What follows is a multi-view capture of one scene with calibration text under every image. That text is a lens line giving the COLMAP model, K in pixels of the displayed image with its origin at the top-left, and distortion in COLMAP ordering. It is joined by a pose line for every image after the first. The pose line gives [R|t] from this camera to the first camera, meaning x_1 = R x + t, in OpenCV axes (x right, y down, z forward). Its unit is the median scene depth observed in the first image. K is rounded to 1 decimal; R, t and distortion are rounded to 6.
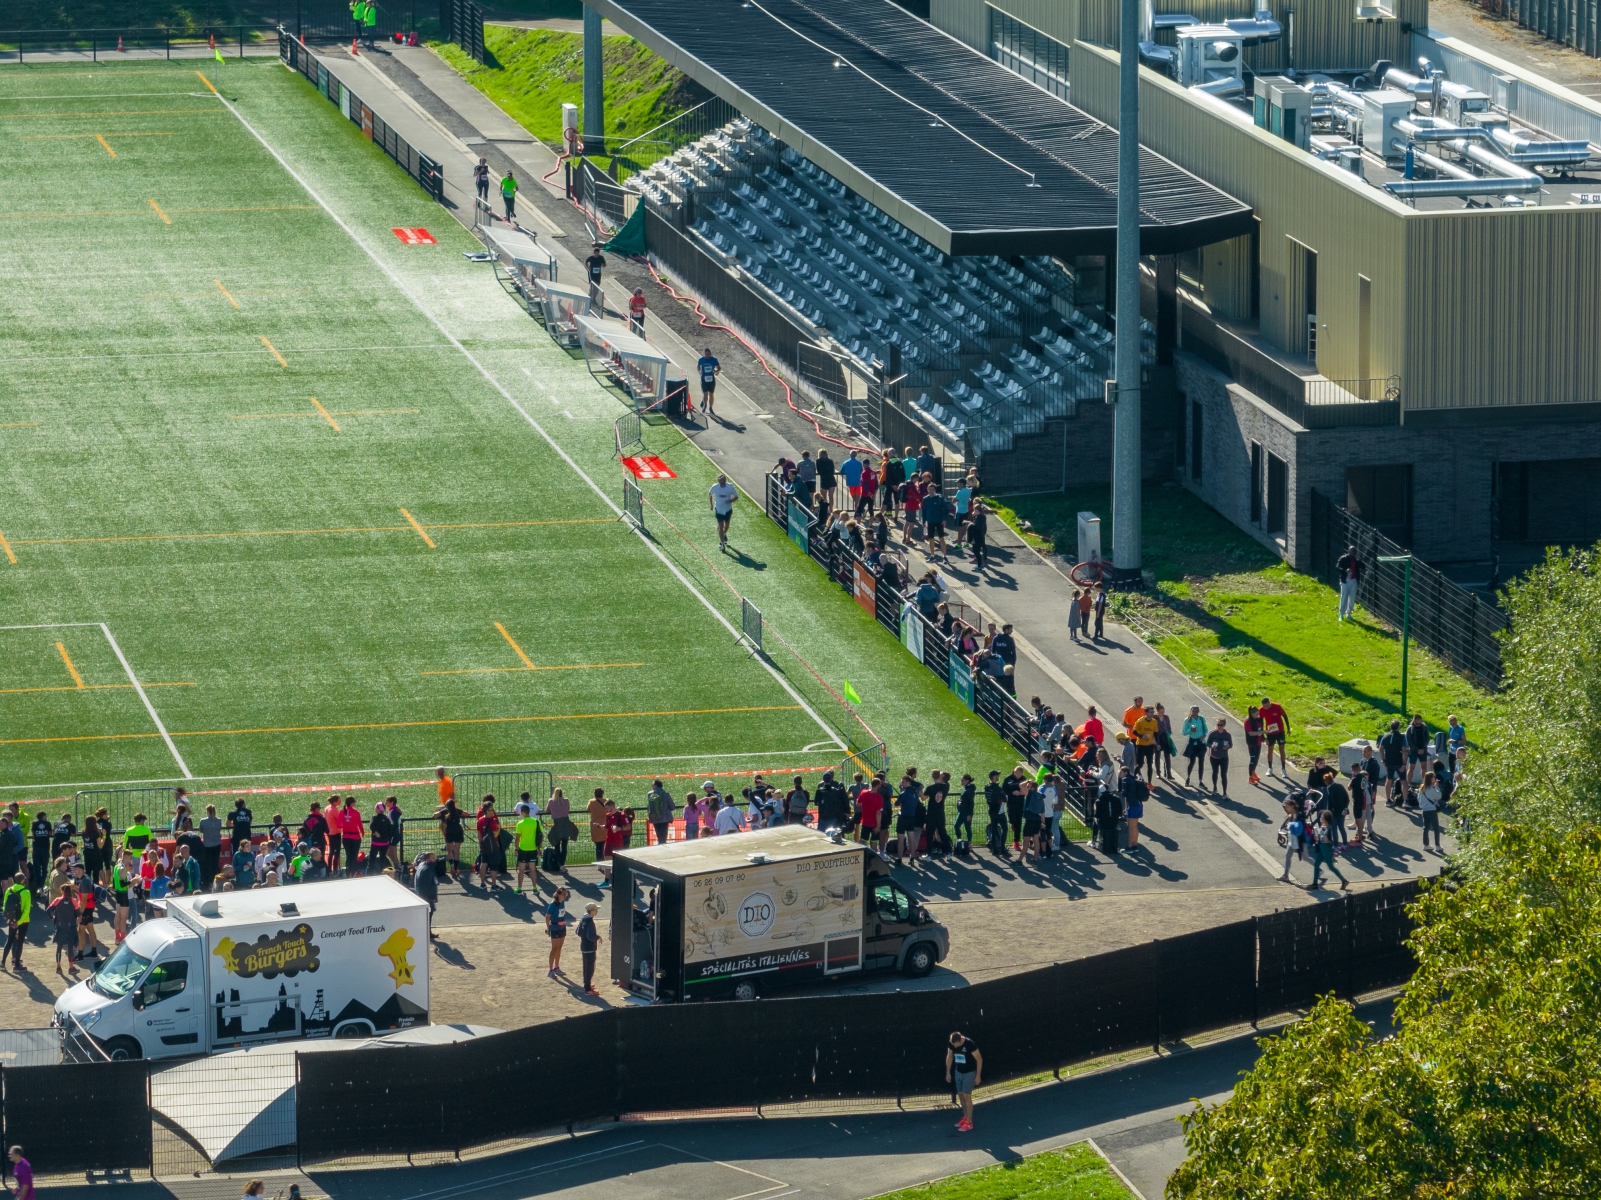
lens RADIAL K [[7831.7, 0, 800.5], [0, 7831.7, 600.0], [0, 0, 1]] dist [0.168549, -0.561943]
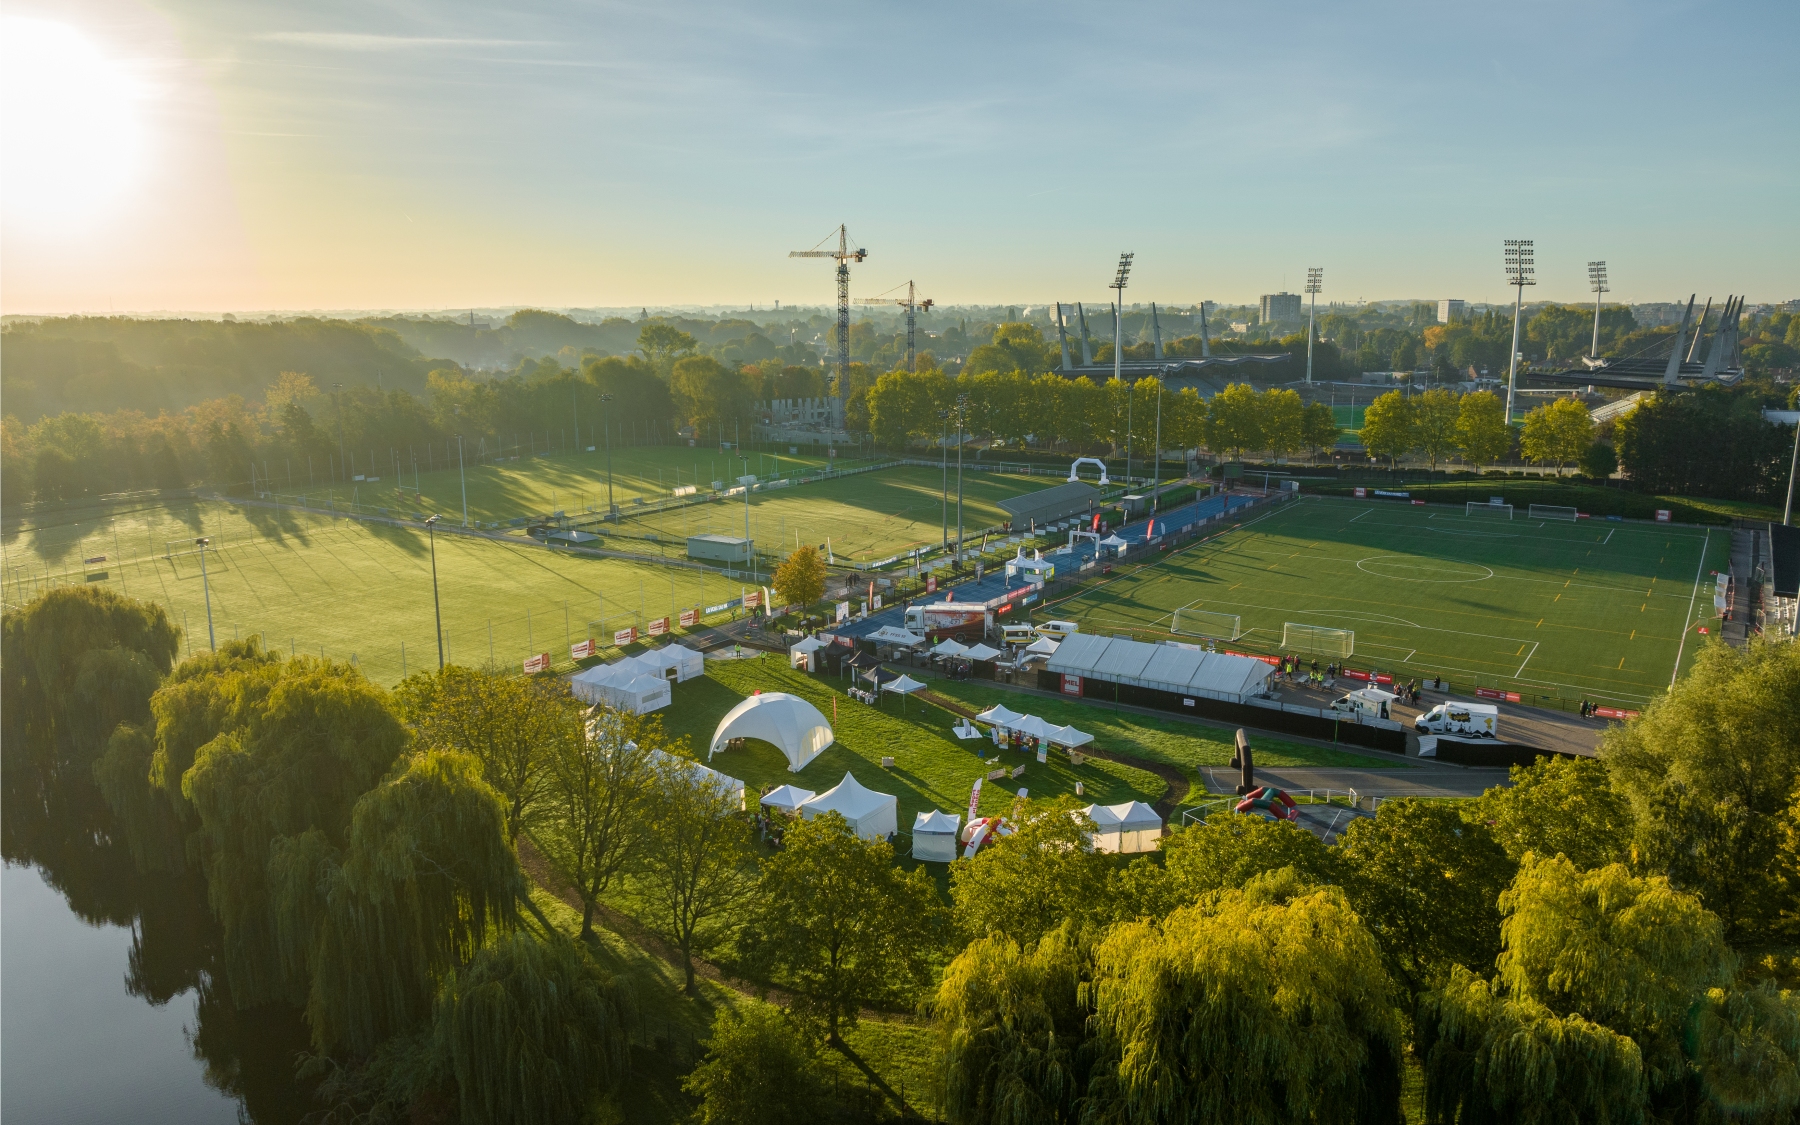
lens RADIAL K [[1256.0, 0, 901.1], [0, 1256.0, 569.6], [0, 0, 1]] dist [-0.038079, 0.000149]
pose [[0.695783, 0.145341, -0.703394, 0.228095], [-0.138190, 0.988104, 0.067476, -0.051278], [0.704833, 0.050254, 0.707591, 0.198863]]
